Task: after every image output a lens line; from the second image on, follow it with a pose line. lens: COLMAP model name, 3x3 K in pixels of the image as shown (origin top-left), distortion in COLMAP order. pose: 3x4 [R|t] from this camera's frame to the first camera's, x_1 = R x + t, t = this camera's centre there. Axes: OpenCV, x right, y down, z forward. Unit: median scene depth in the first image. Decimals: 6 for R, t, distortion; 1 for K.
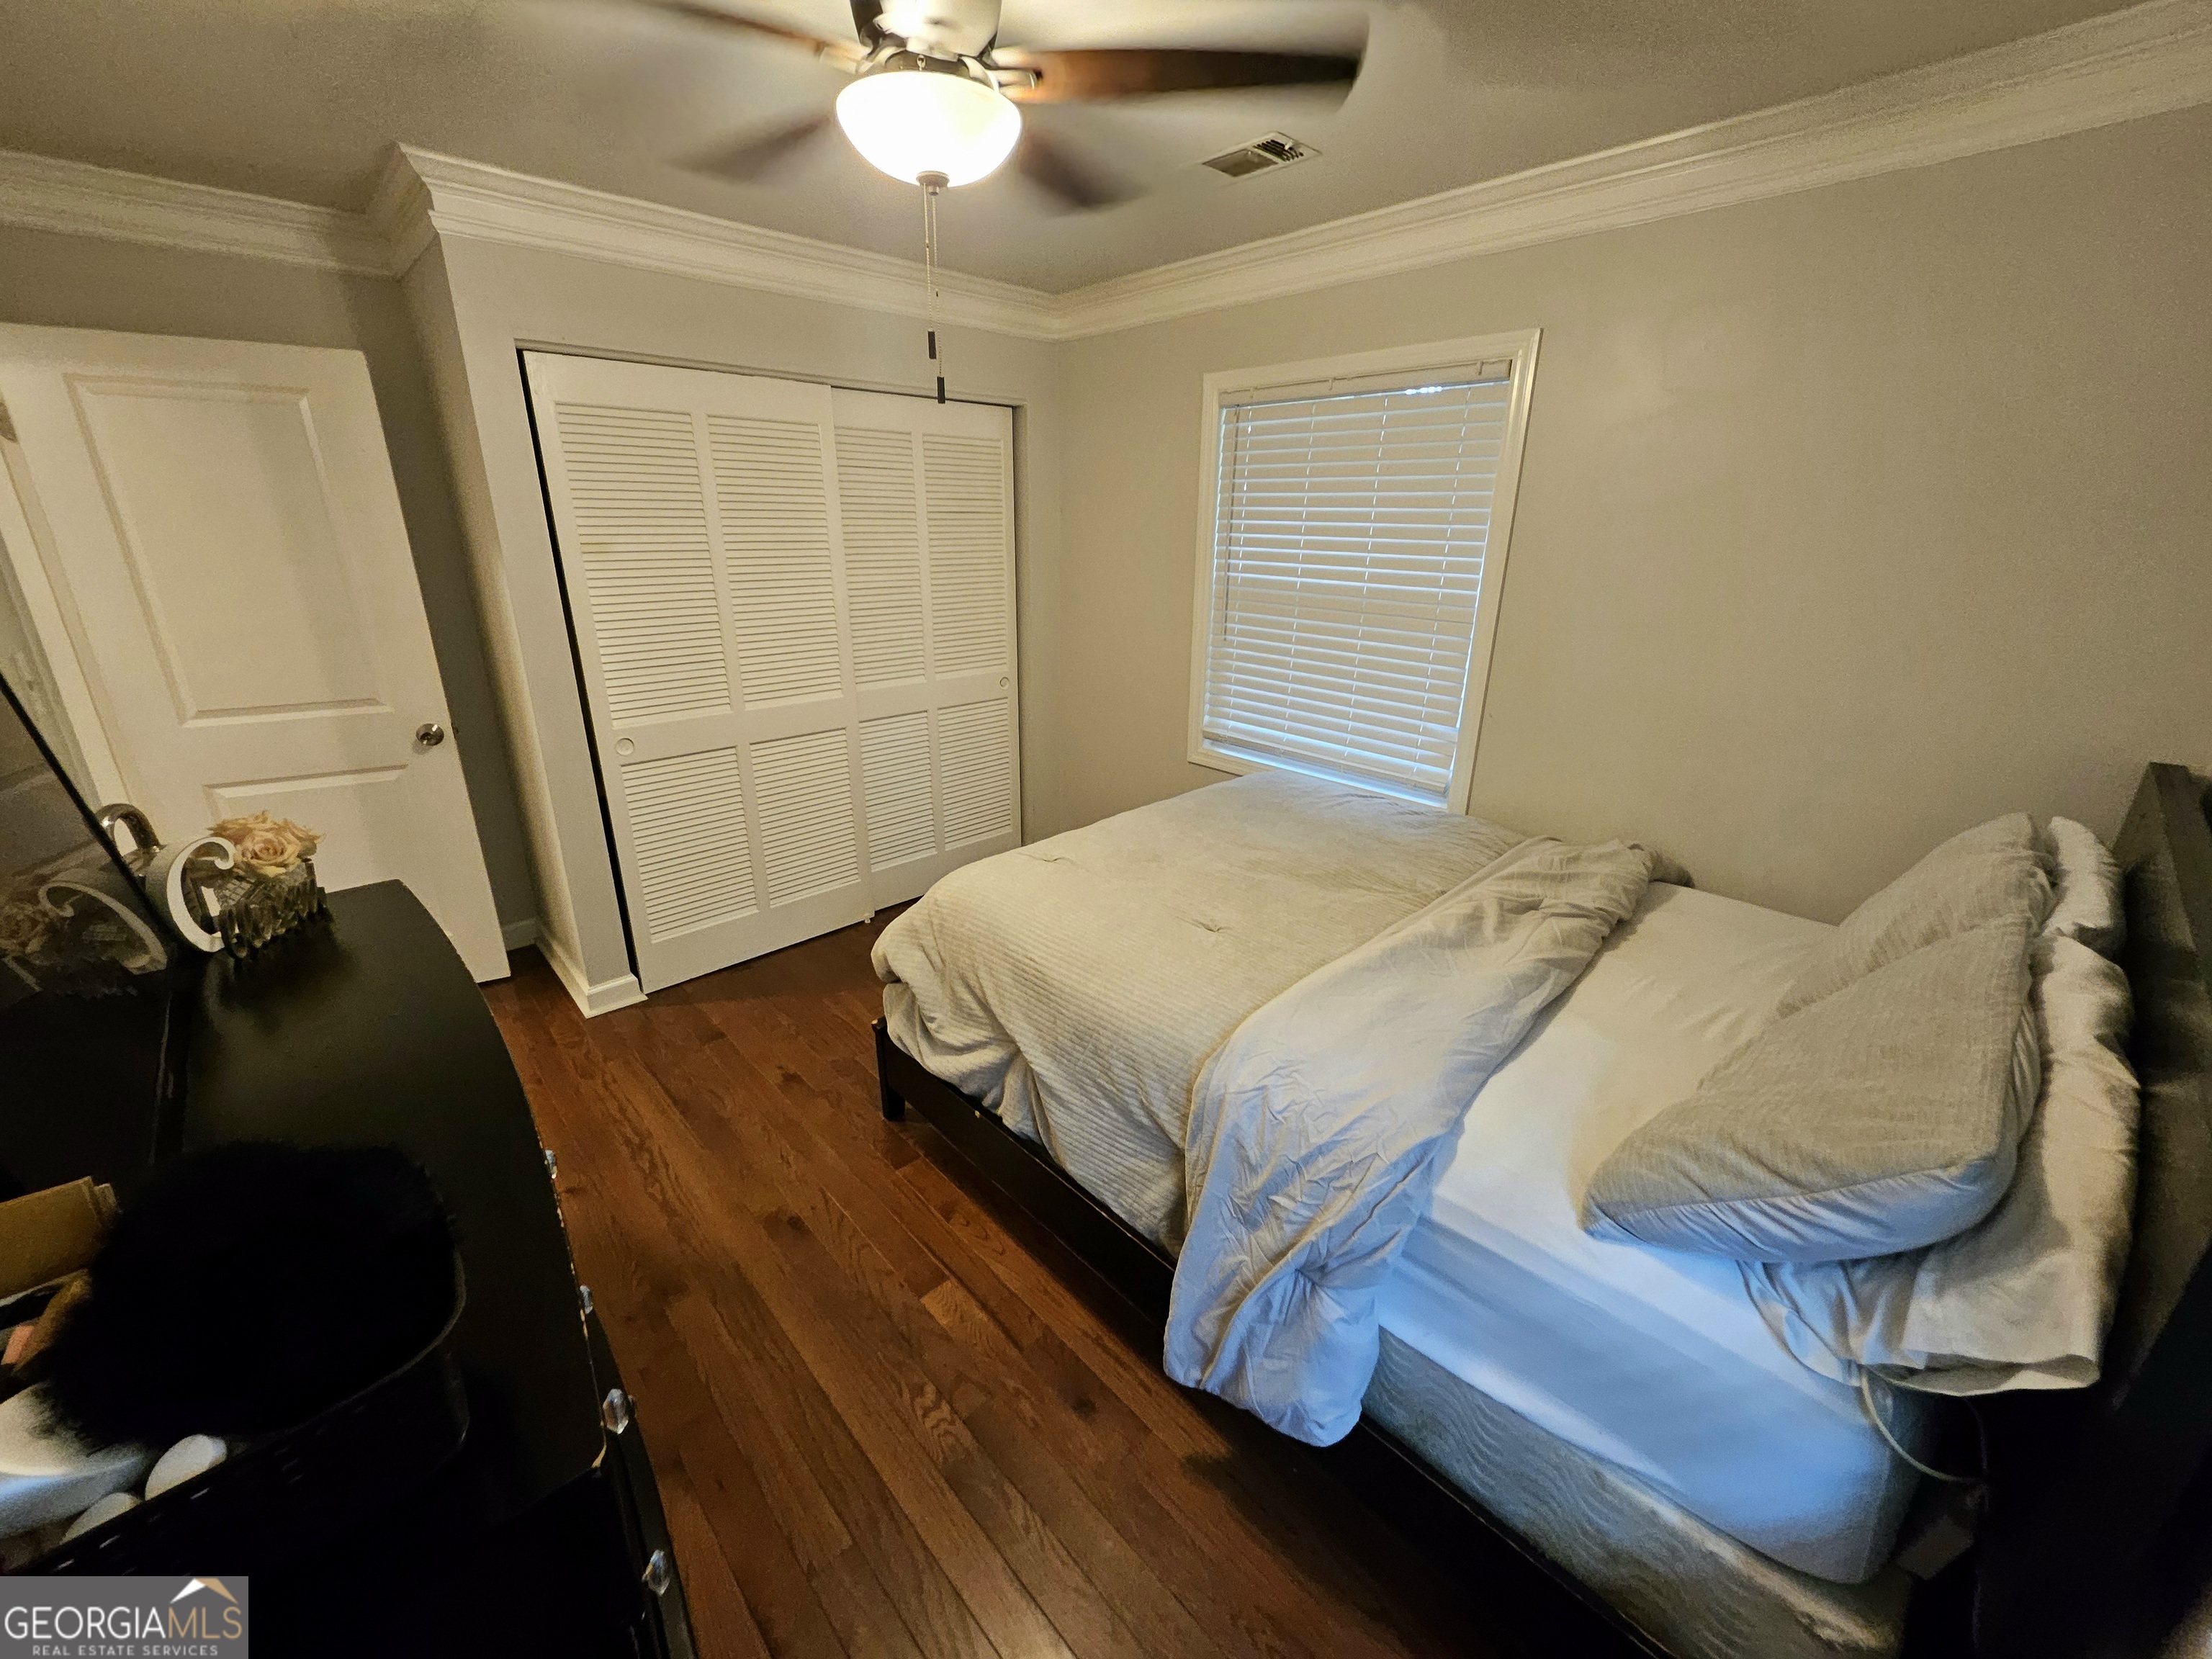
lens RADIAL K [[867.3, 0, 1096.5], [0, 867.3, 819.7], [0, 0, 1]] dist [0.000347, 0.000146]
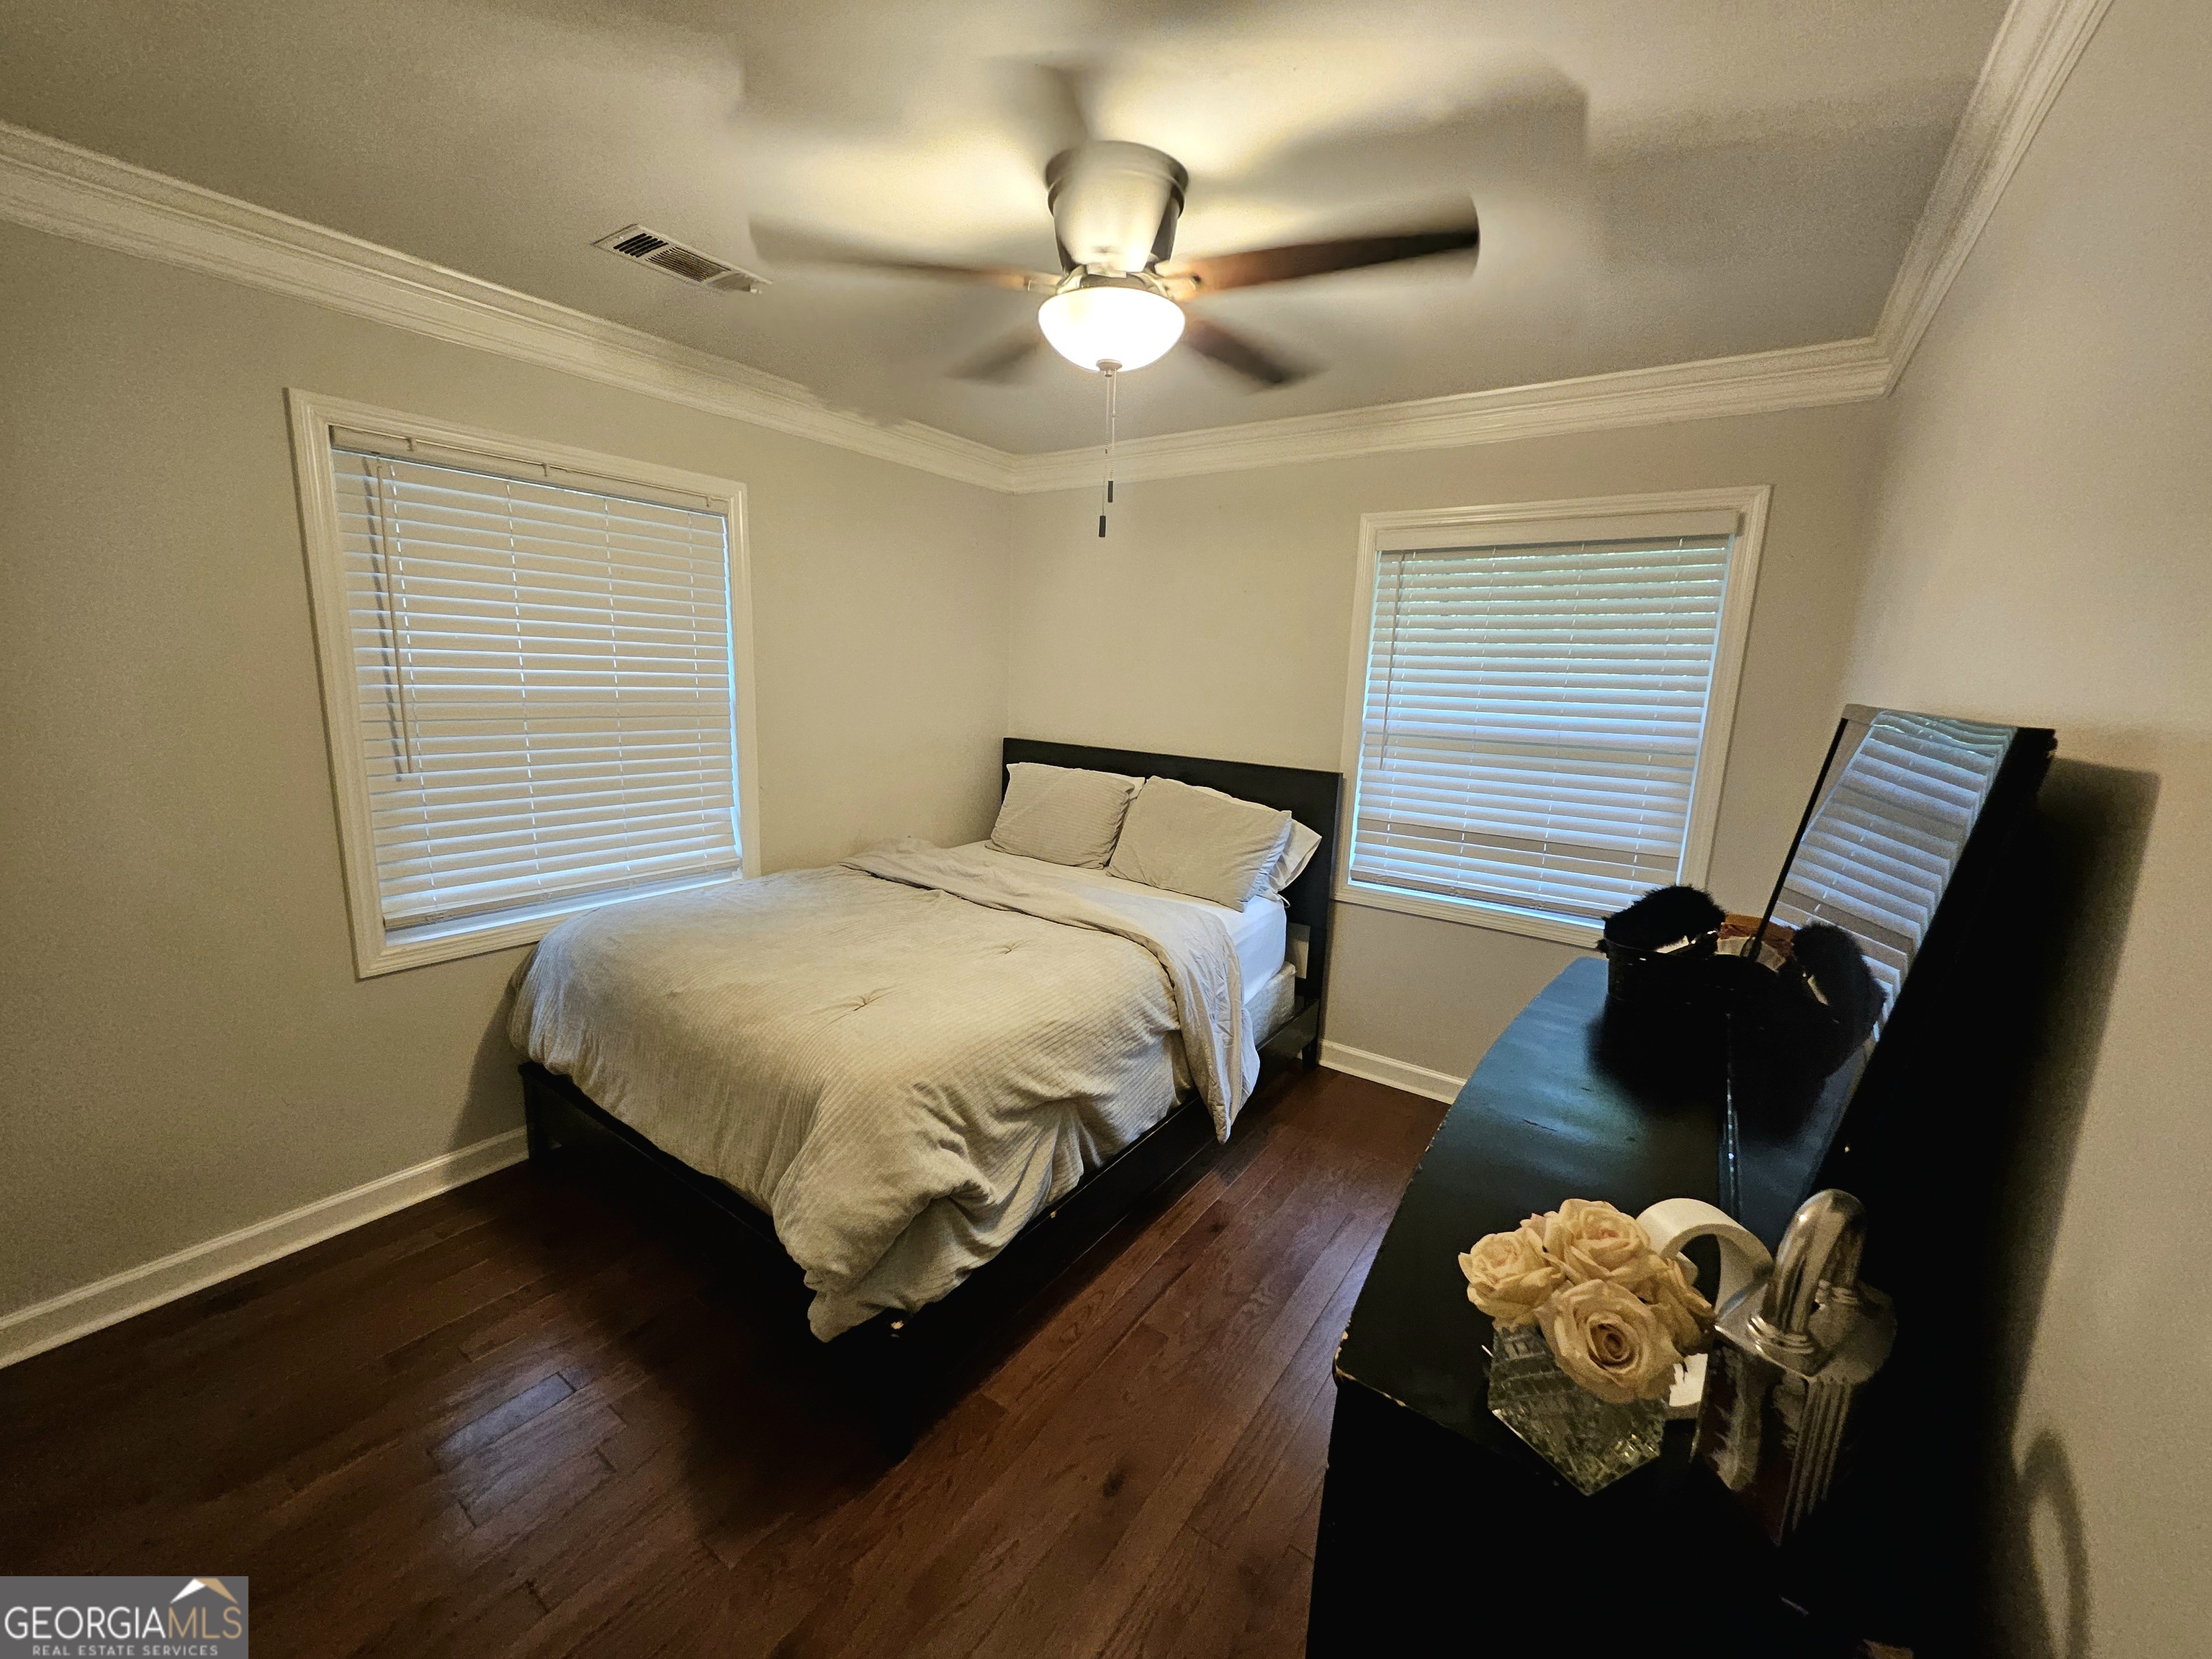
lens RADIAL K [[867.3, 0, 1096.5], [0, 867.3, 819.7], [0, 0, 1]] dist [0.000347, 0.000146]
pose [[-0.196843, -0.188931, 0.962059, -0.735310], [0.287069, 0.927147, 0.240810, -0.217498], [-0.937467, 0.323579, -0.128266, 0.682186]]
